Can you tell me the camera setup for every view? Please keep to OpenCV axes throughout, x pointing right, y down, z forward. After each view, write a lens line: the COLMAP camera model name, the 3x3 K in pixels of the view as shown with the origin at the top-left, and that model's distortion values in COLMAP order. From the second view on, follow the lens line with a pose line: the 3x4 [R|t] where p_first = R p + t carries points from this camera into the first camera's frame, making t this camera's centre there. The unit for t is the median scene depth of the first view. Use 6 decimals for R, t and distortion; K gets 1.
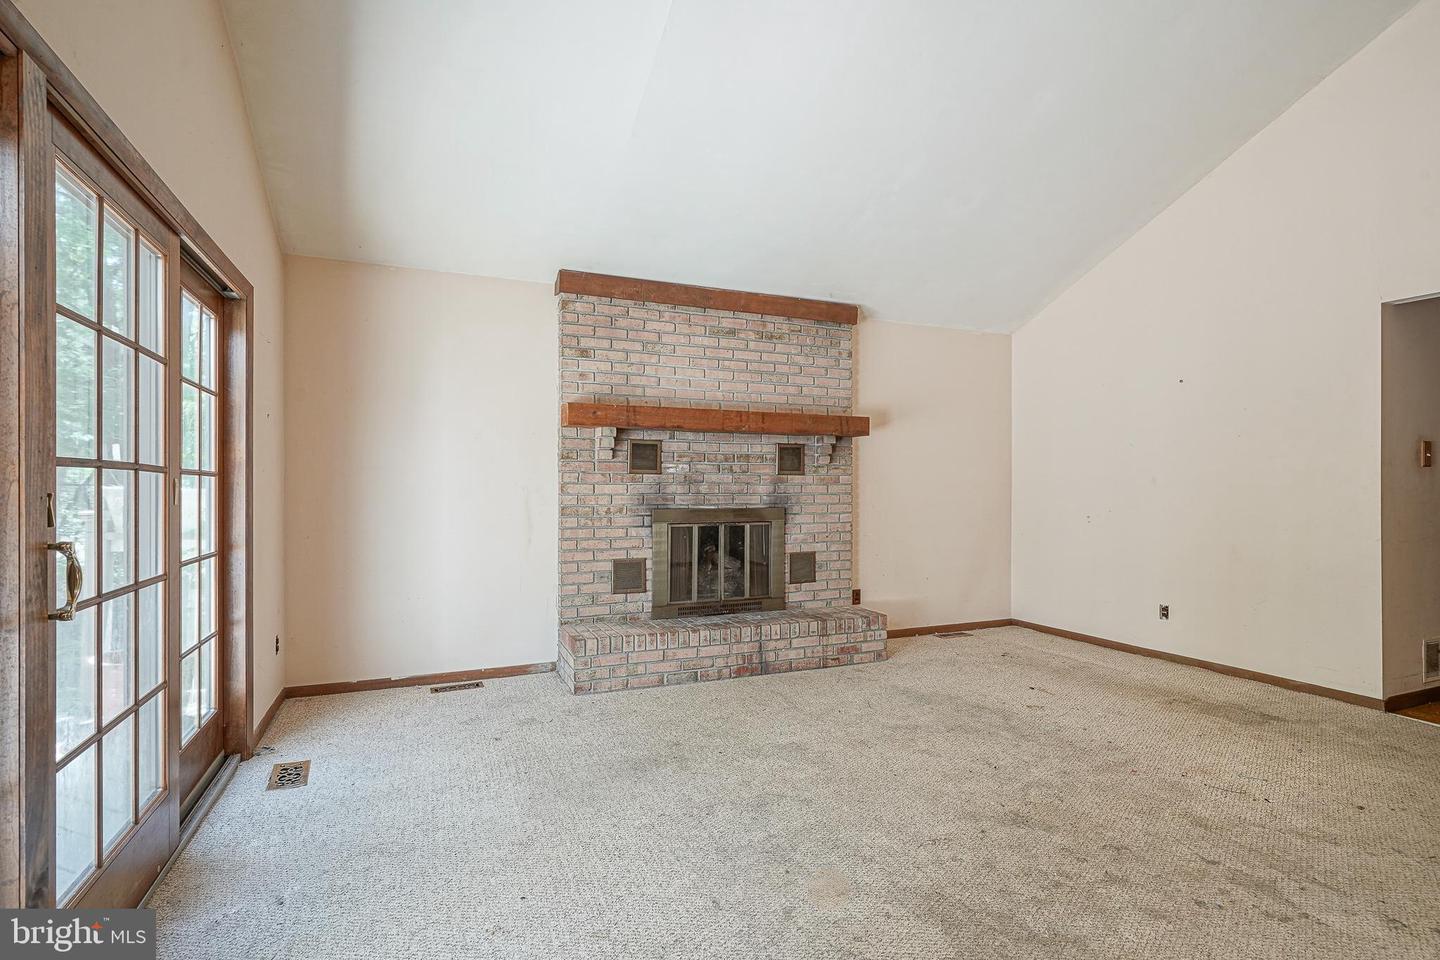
lens RADIAL K [[701.3, 0, 732.6], [0, 701.3, 483.3], [0, 0, 1]] dist [-0.010668, 0.005598]
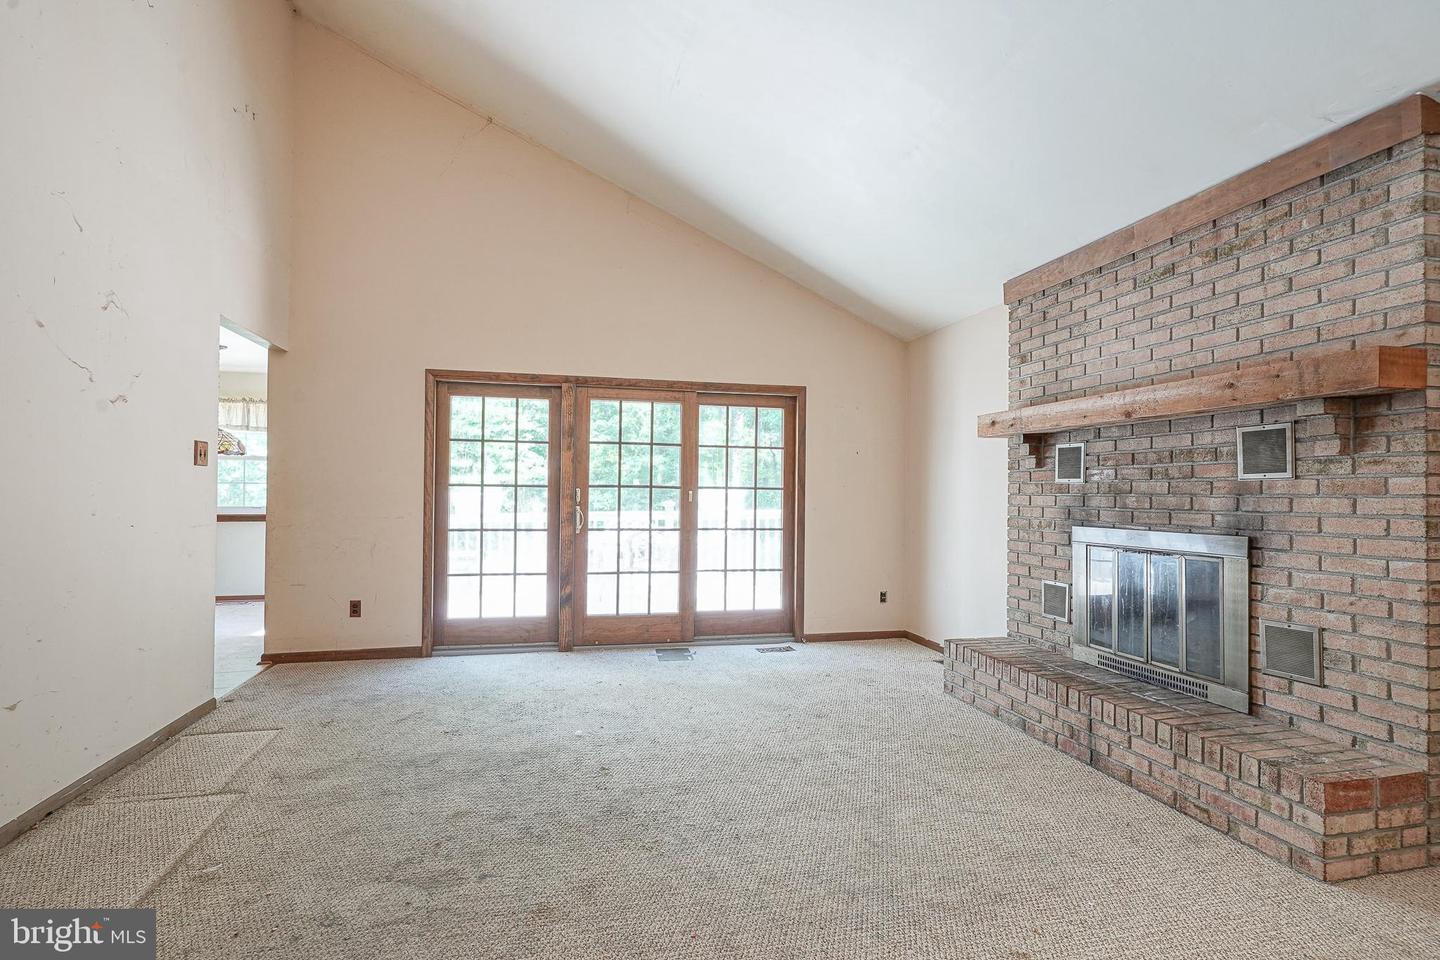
lens RADIAL K [[701.3, 0, 705.6], [0, 701.3, 487.7], [0, 0, 1]] dist [-0.010668, 0.005598]
pose [[-0.186958, -0.011958, -0.982295, 0.789570], [-0.006269, 0.999920, -0.010979, 0.004117], [0.982348, 0.004105, -0.187018, 0.735892]]
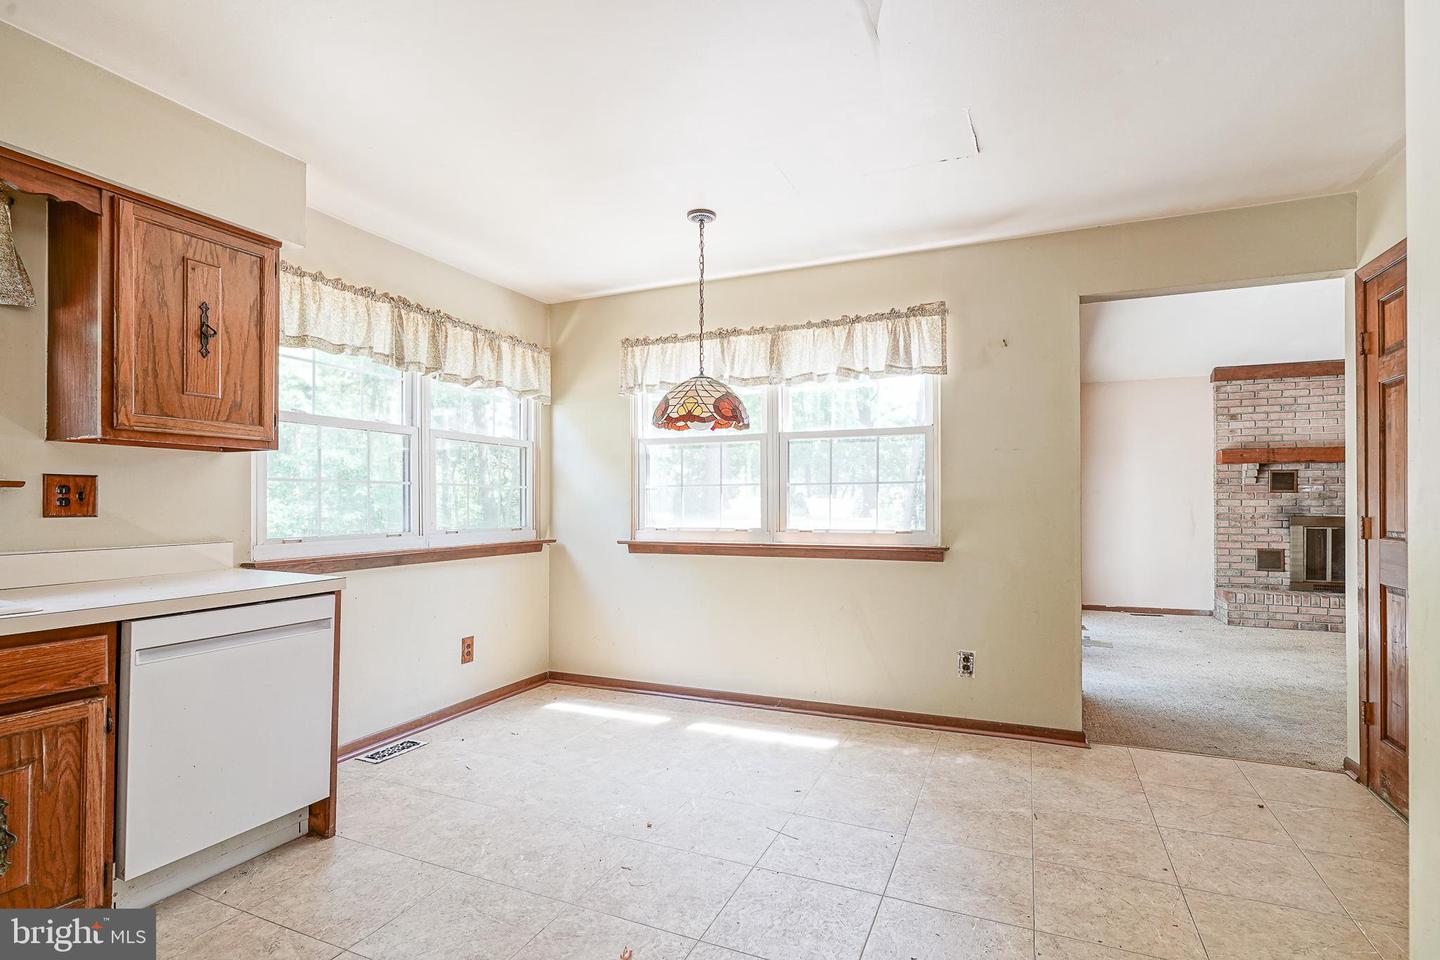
lens RADIAL K [[701.3, 0, 698.9], [0, 701.3, 497.5], [0, 0, 1]] dist [-0.010668, 0.005598]
pose [[0.659606, -0.004549, -0.751598, 0.174767], [0.006415, 0.999979, -0.000422, -0.010647], [0.751584, -0.004542, 0.659622, -0.937181]]
